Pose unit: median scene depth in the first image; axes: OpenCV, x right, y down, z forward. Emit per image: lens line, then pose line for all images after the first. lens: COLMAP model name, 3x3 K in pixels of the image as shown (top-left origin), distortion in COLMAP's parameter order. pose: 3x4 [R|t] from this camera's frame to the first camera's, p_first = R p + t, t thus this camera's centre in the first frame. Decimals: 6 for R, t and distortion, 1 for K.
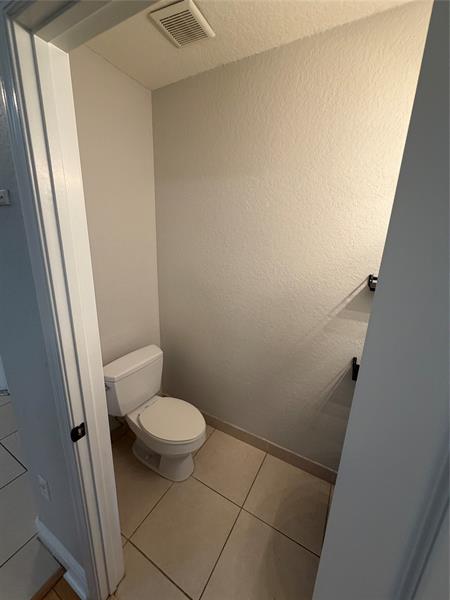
lens RADIAL K [[241.4, 0, 224.1], [0, 241.4, 300.2], [0, 0, 1]] dist [-0.001258, -0.000131]
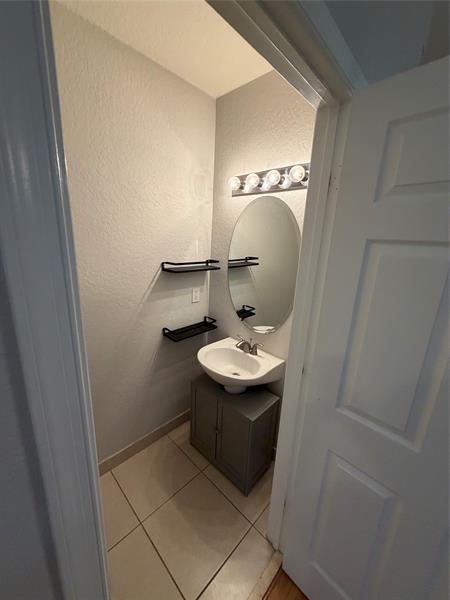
lens RADIAL K [[241.4, 0, 223.2], [0, 241.4, 299.5], [0, 0, 1]] dist [-0.001258, -0.000131]
pose [[0.251533, -0.265266, 0.930787, -0.518563], [0.218053, 0.952514, 0.212532, -0.107735], [-0.942966, 0.149502, 0.297431, 0.297504]]
